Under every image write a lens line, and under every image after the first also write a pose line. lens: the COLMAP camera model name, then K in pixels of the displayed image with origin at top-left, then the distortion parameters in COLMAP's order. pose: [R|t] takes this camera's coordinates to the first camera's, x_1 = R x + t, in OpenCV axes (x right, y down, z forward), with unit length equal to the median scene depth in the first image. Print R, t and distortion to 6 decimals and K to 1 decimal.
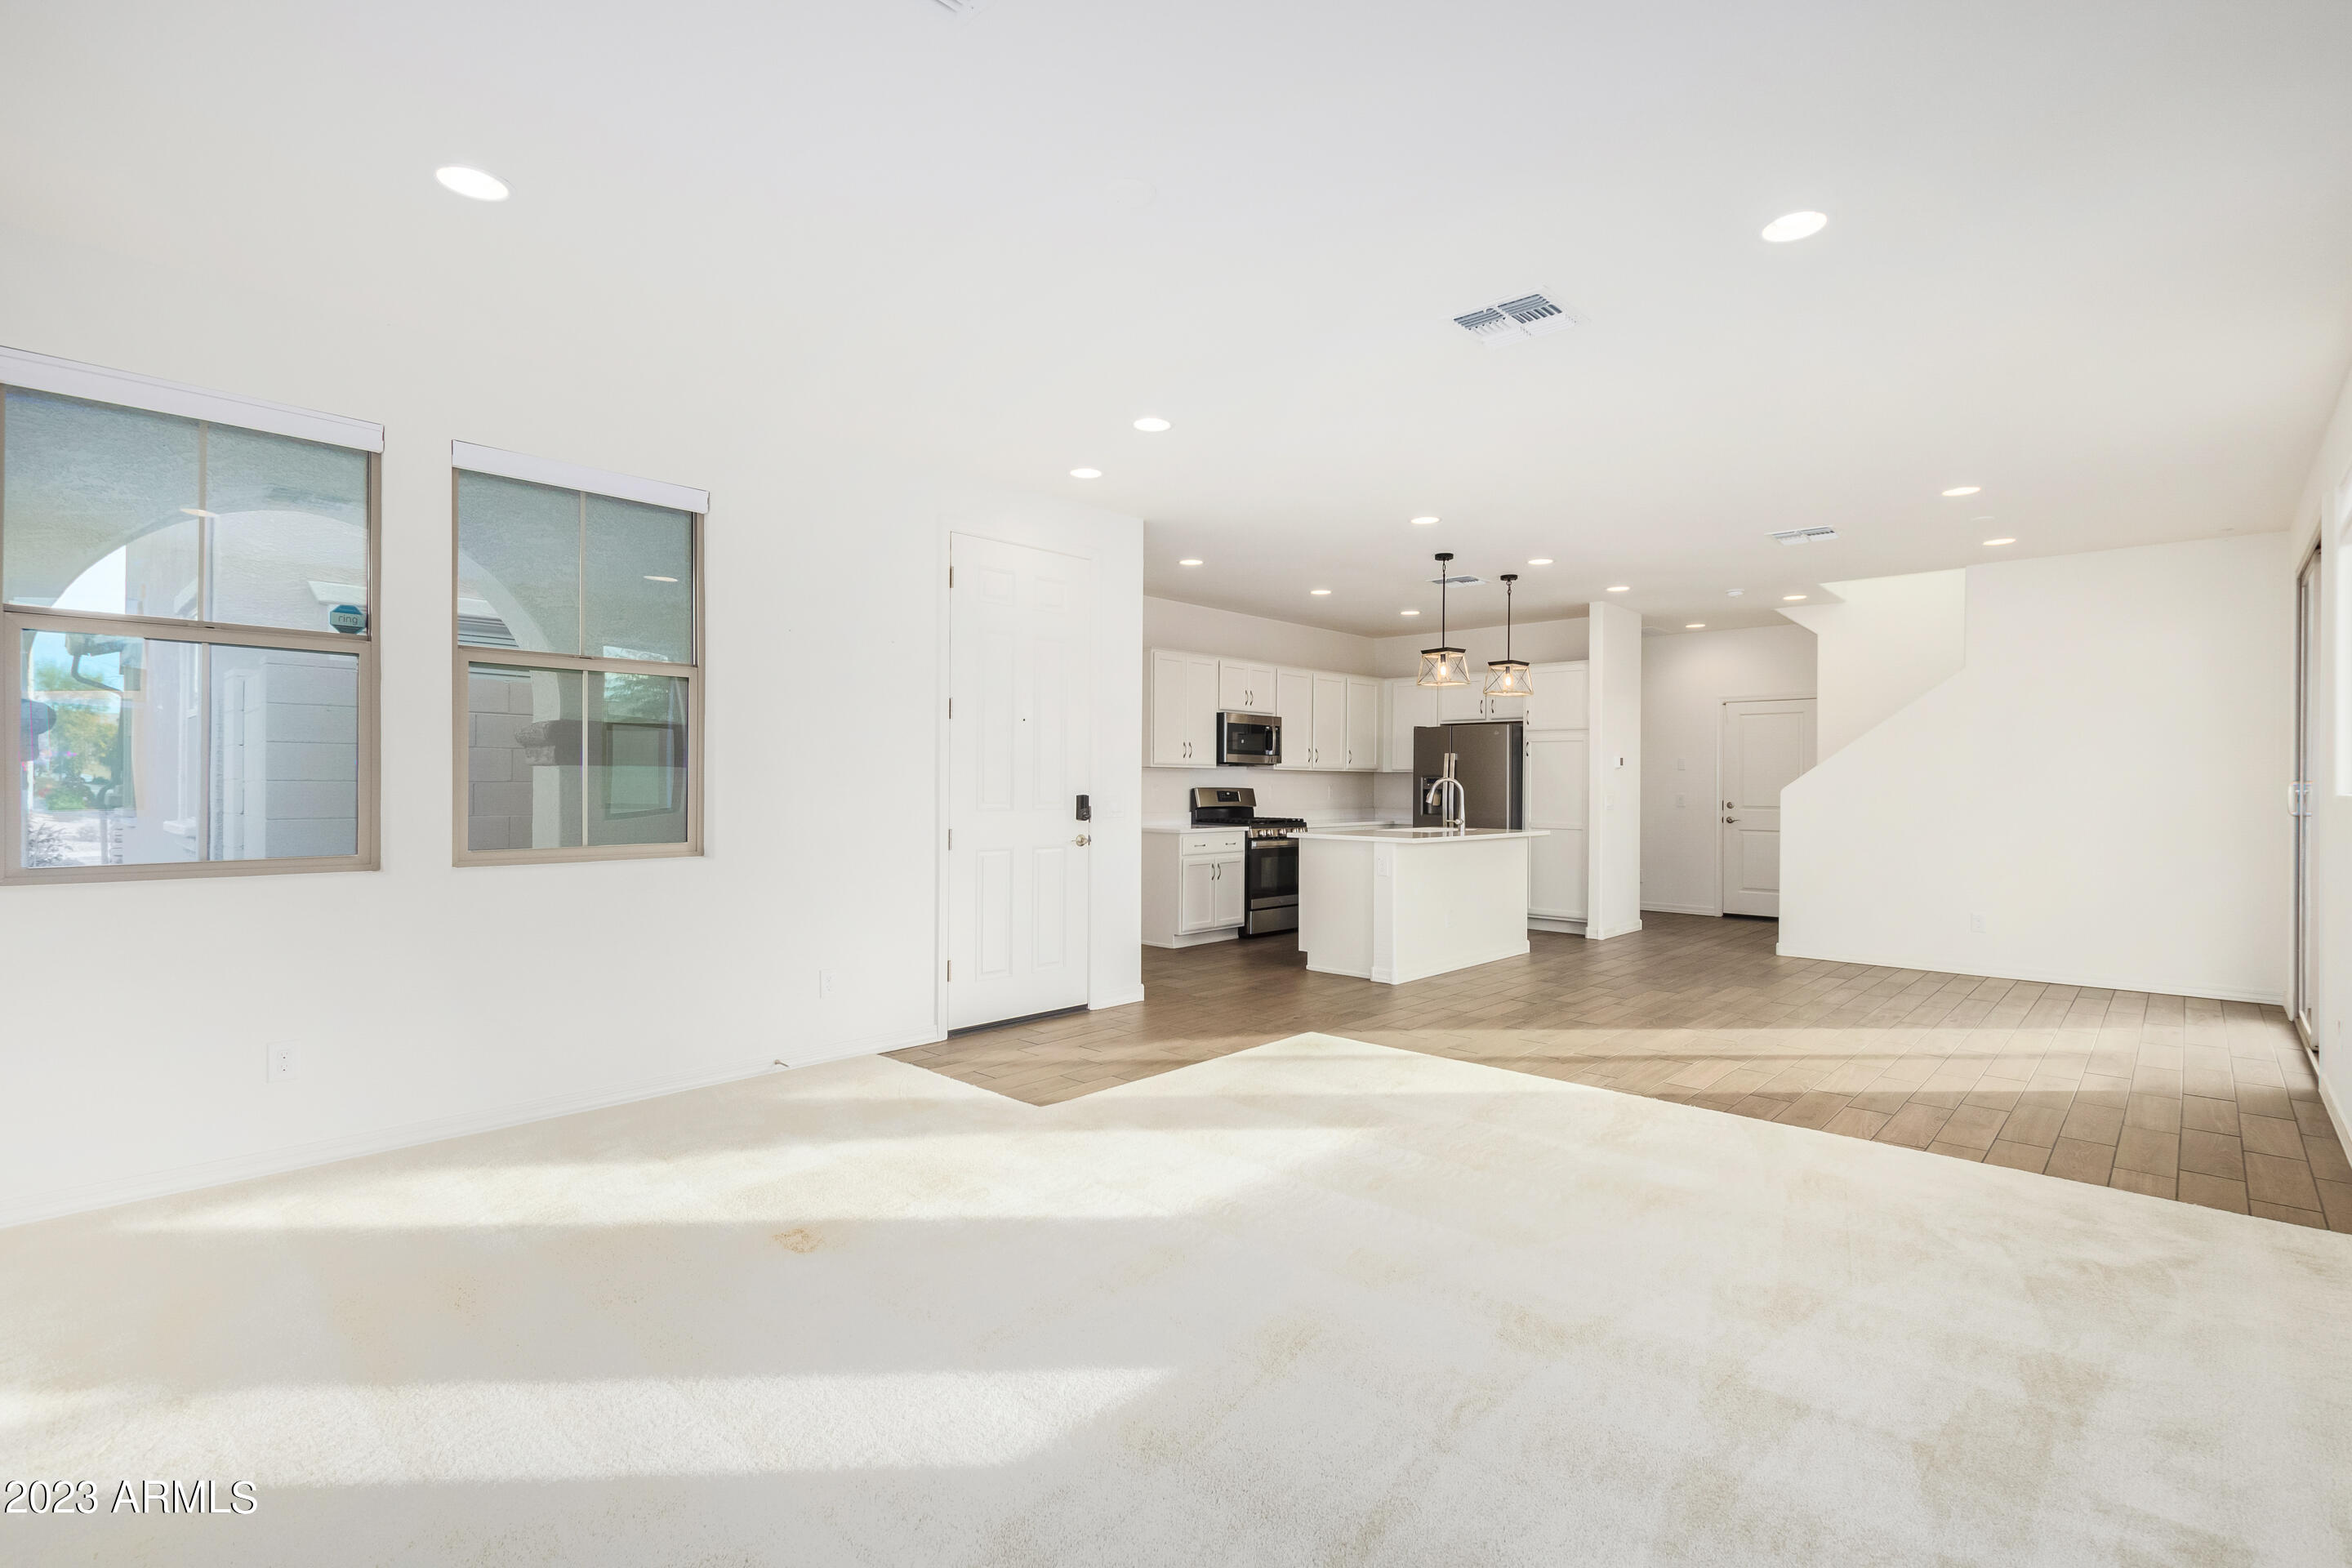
lens RADIAL K [[1114.9, 0, 1184.0], [0, 1114.9, 788.2], [0, 0, 1]] dist [0.000678, -0.000624]
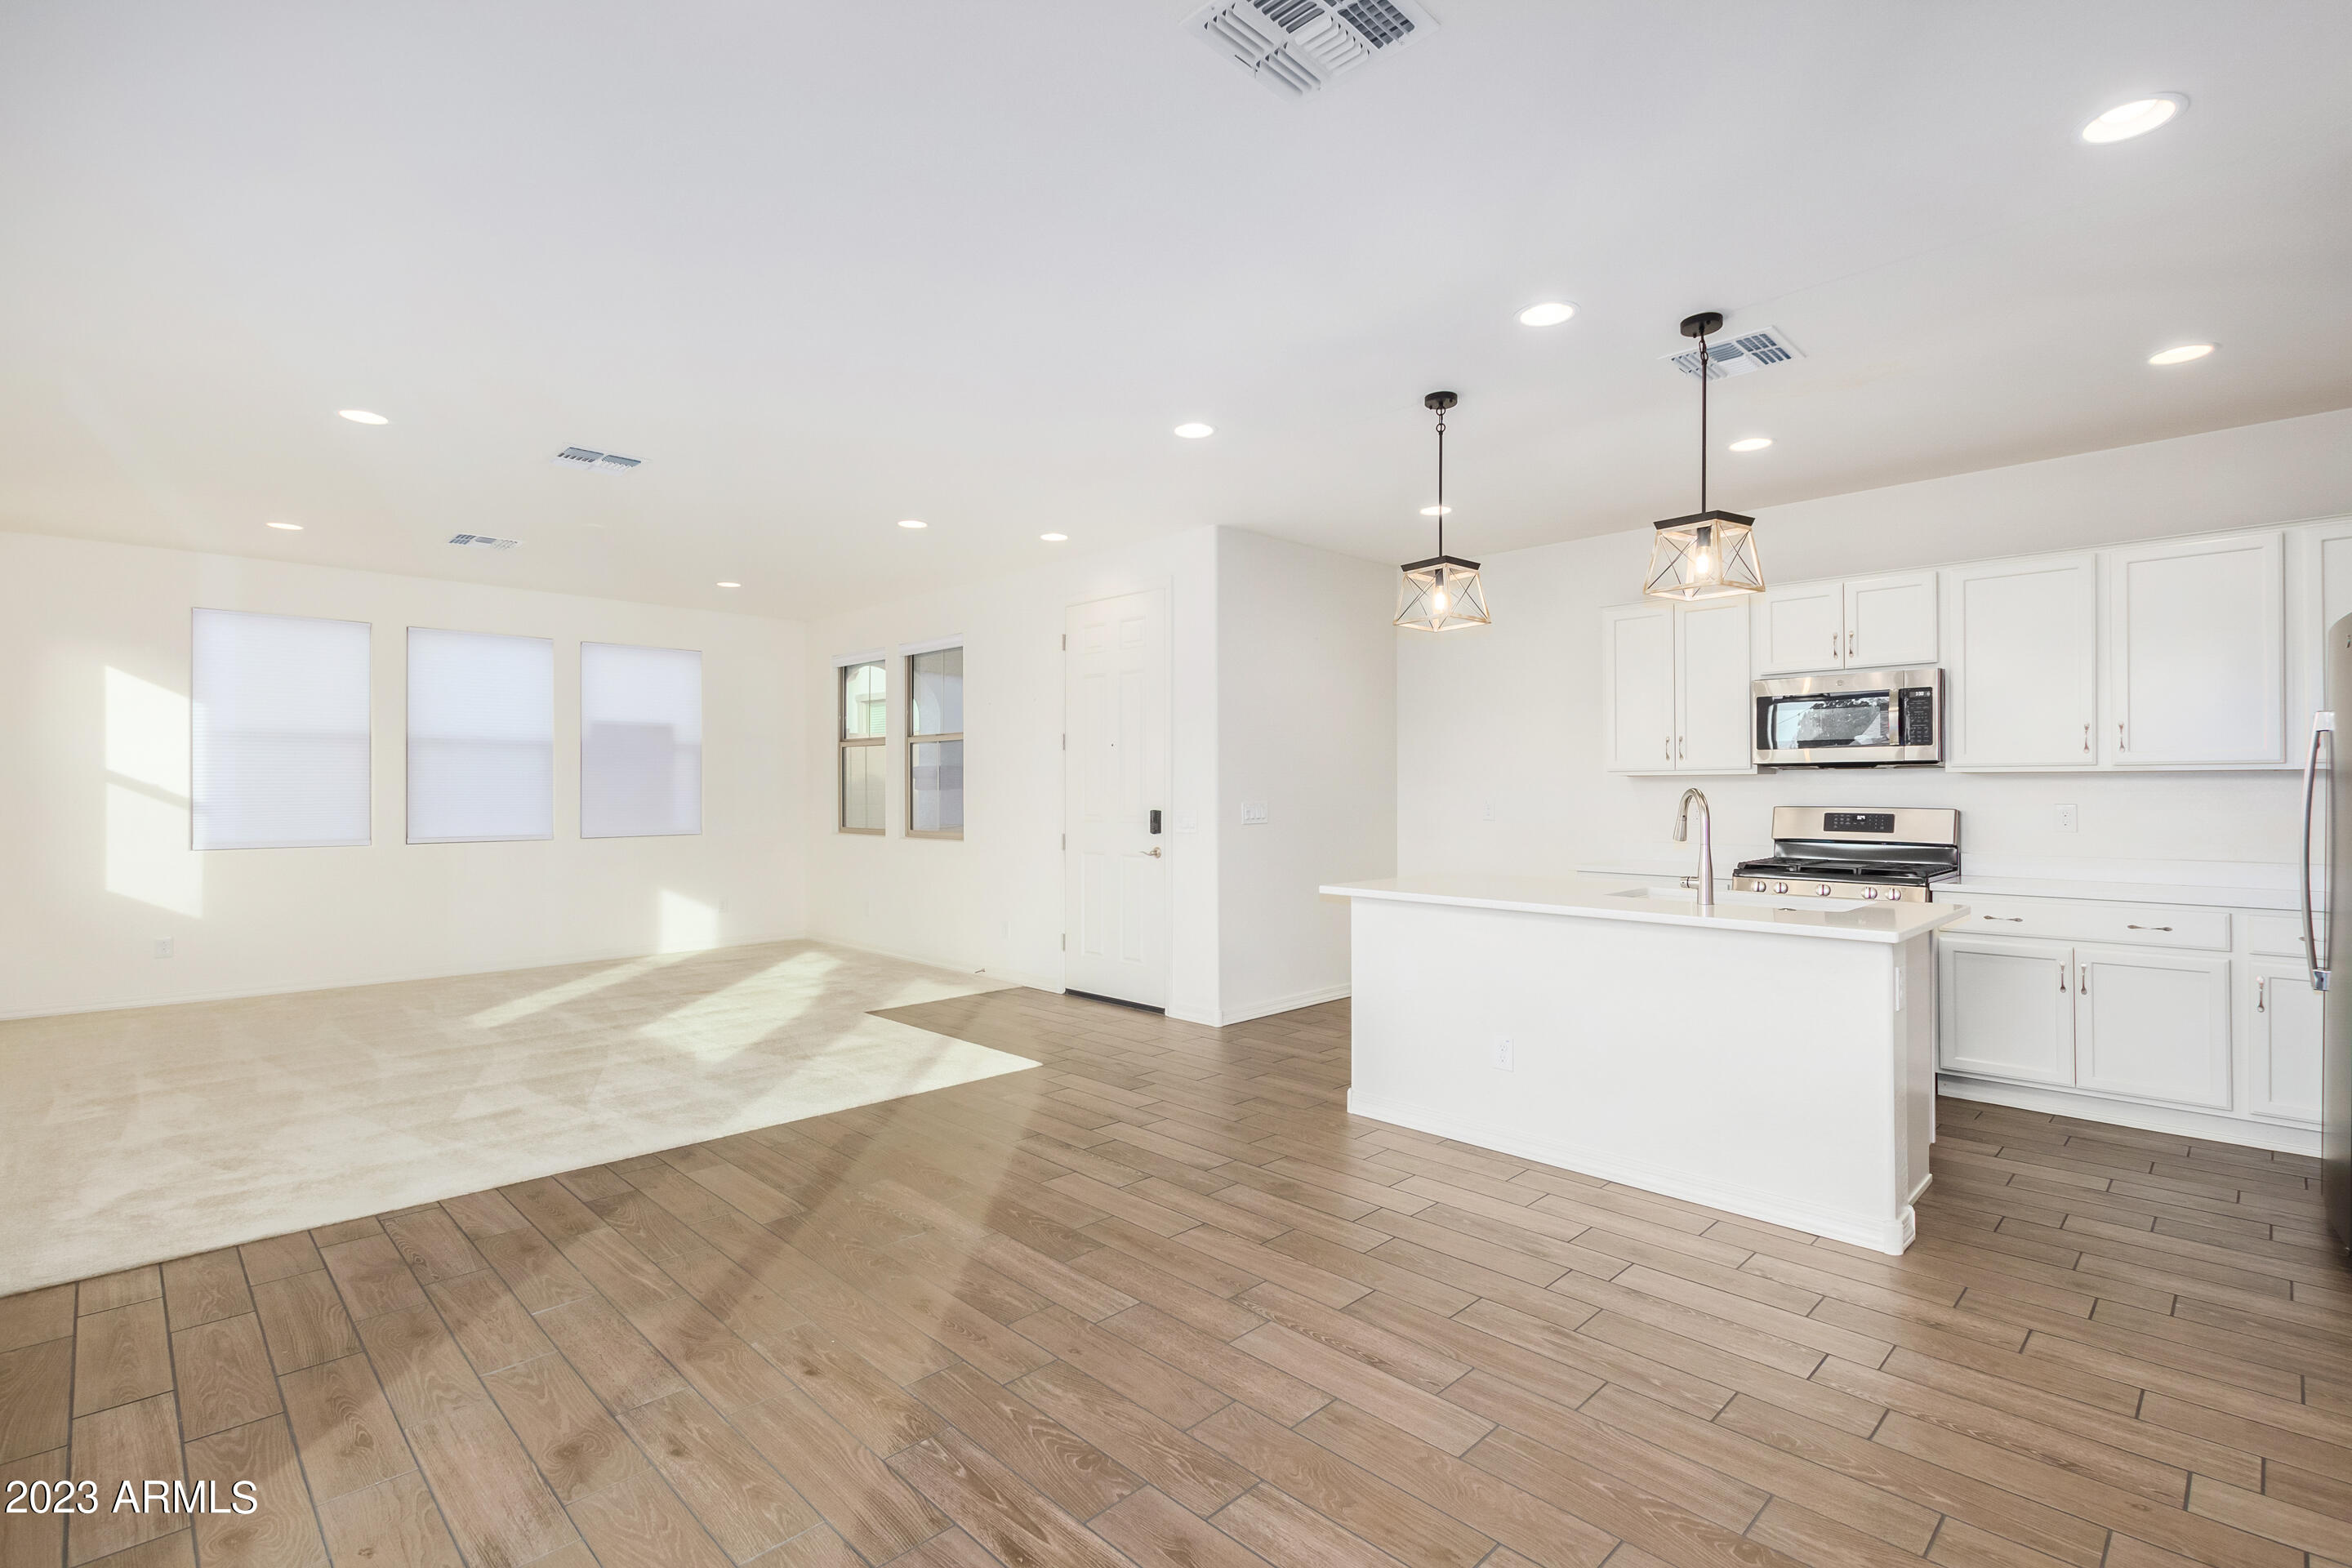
lens RADIAL K [[1114.9, 0, 1184.0], [0, 1114.9, 788.2], [0, 0, 1]] dist [0.000678, -0.000624]
pose [[-0.061558, -0.007681, -0.998074, 0.625236], [-0.003129, 0.999967, -0.007503, -0.004442], [0.998099, 0.002661, -0.061580, 0.700831]]
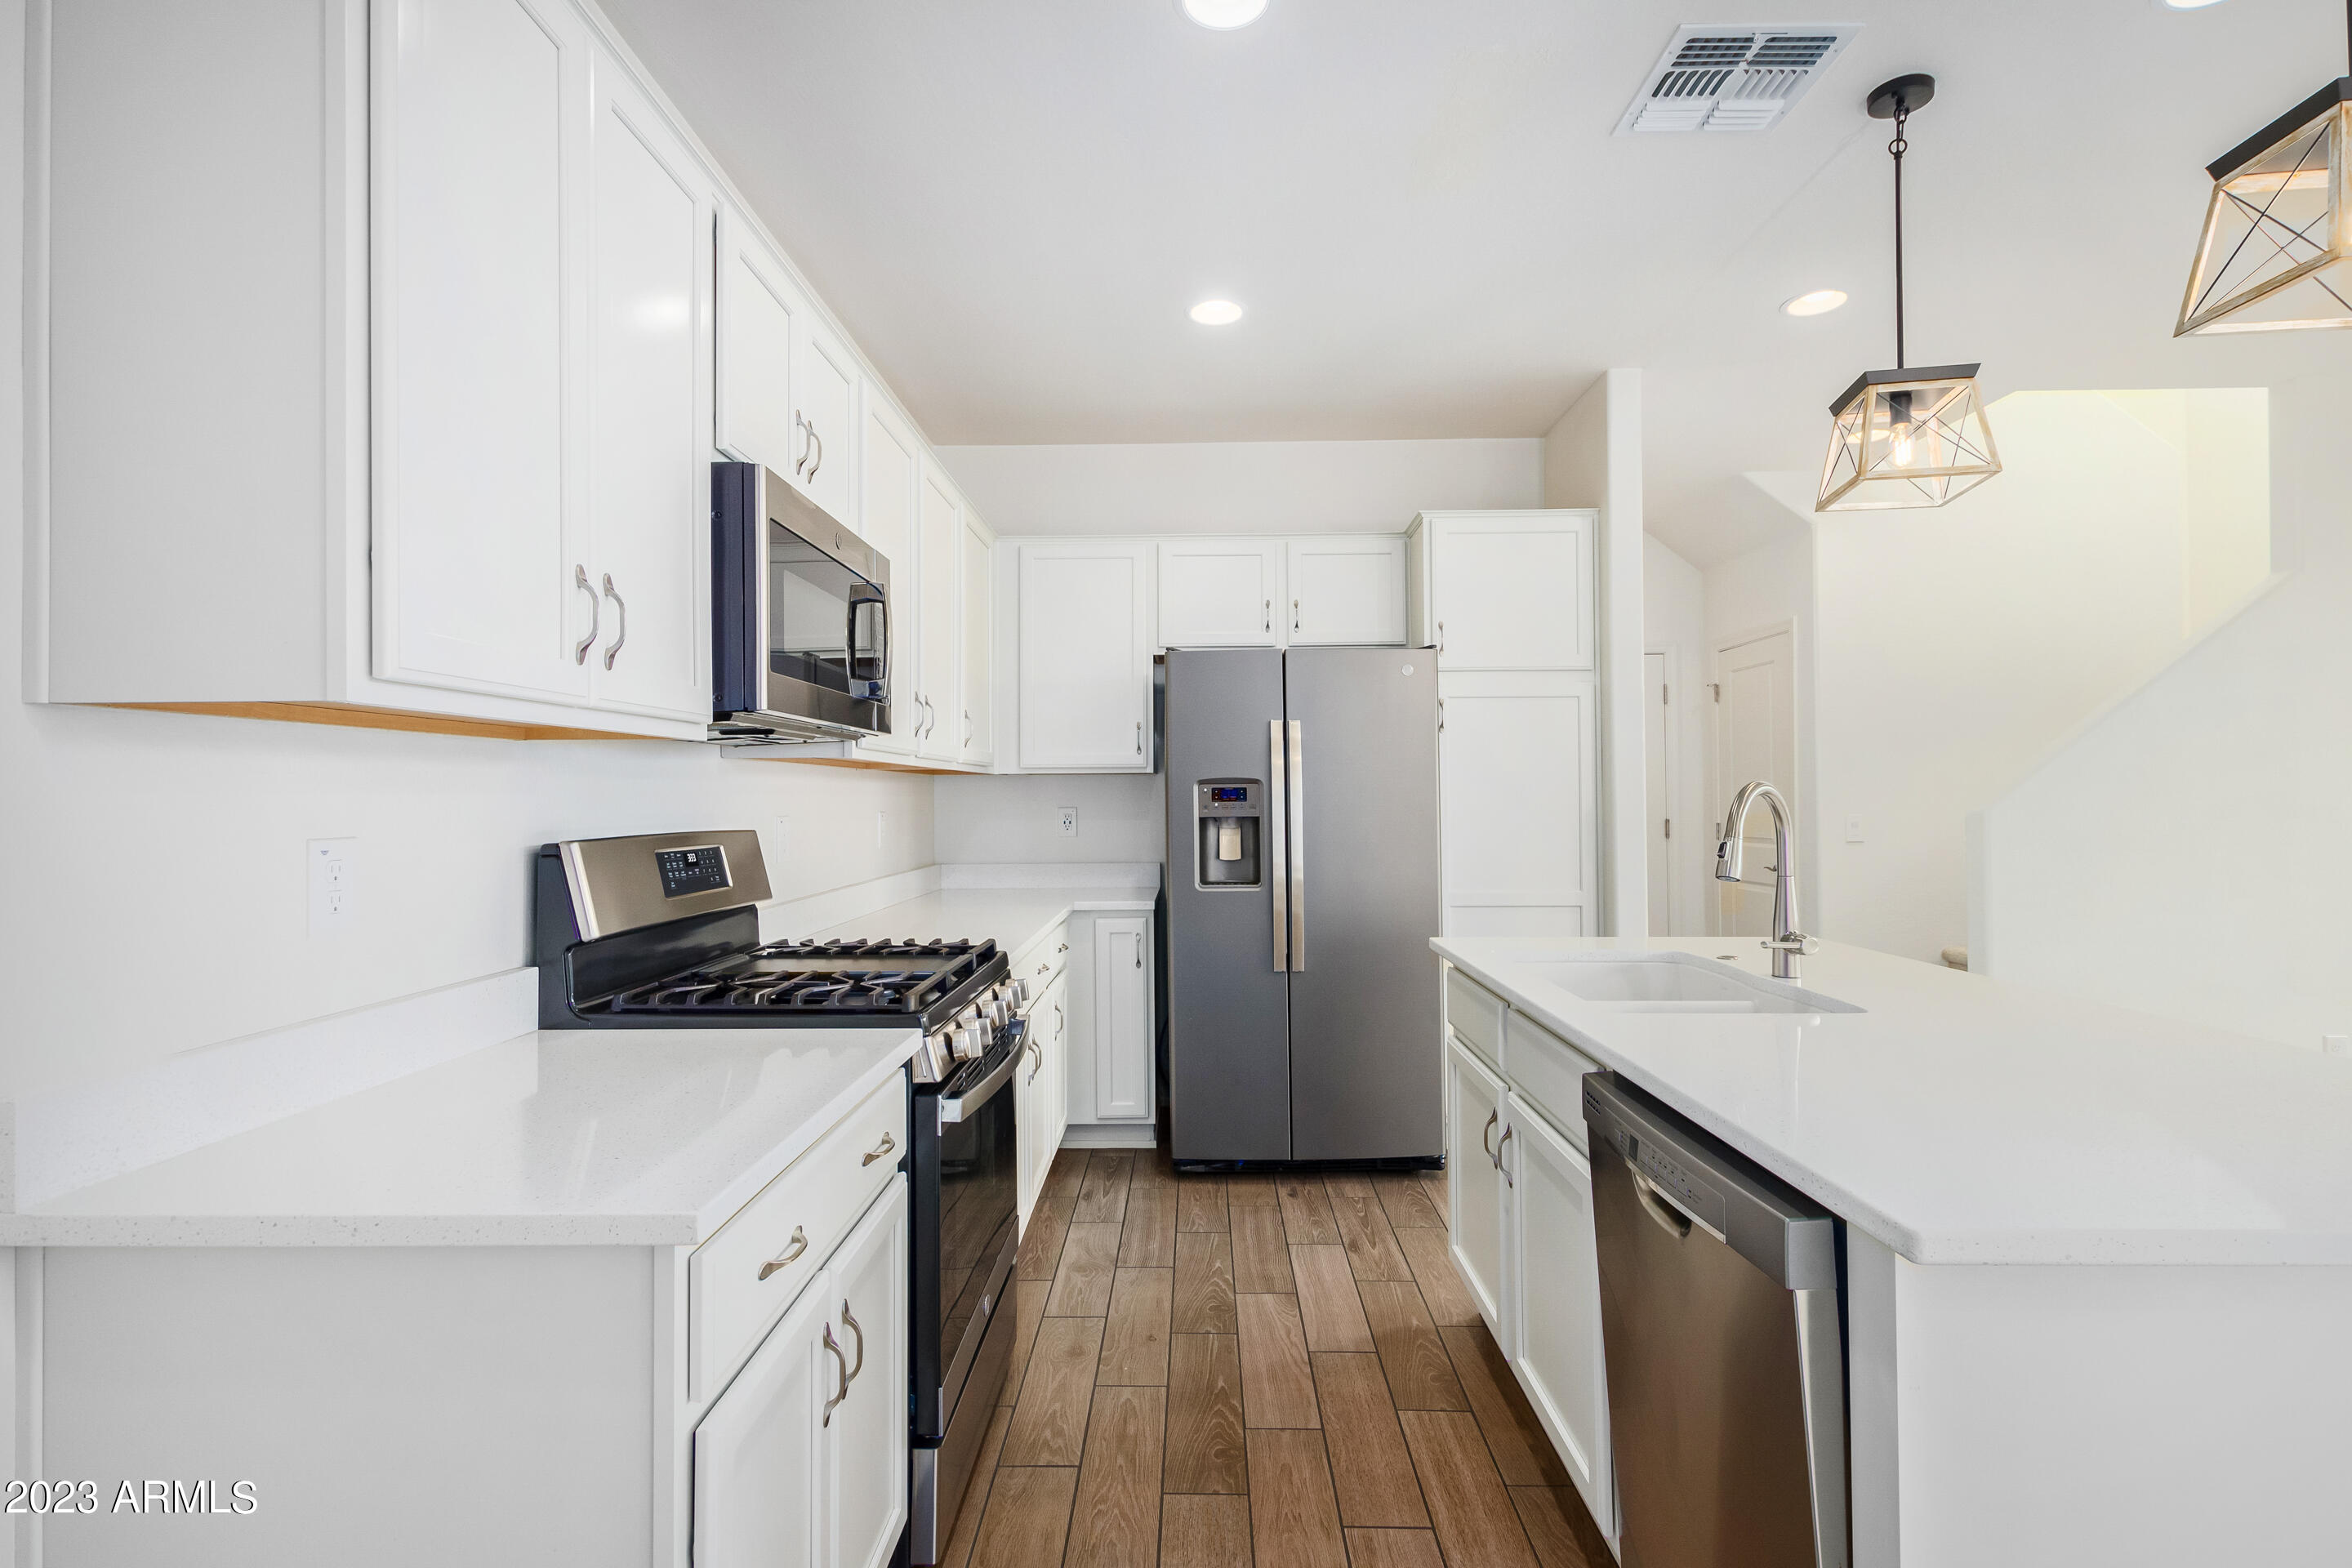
lens RADIAL K [[1114.9, 0, 1184.0], [0, 1114.9, 788.2], [0, 0, 1]] dist [0.000678, -0.000624]
pose [[0.748821, -0.003684, 0.662763, -0.037274], [0.011779, 0.999901, -0.007750, -0.006505], [-0.662668, 0.013610, 0.748789, 0.767716]]
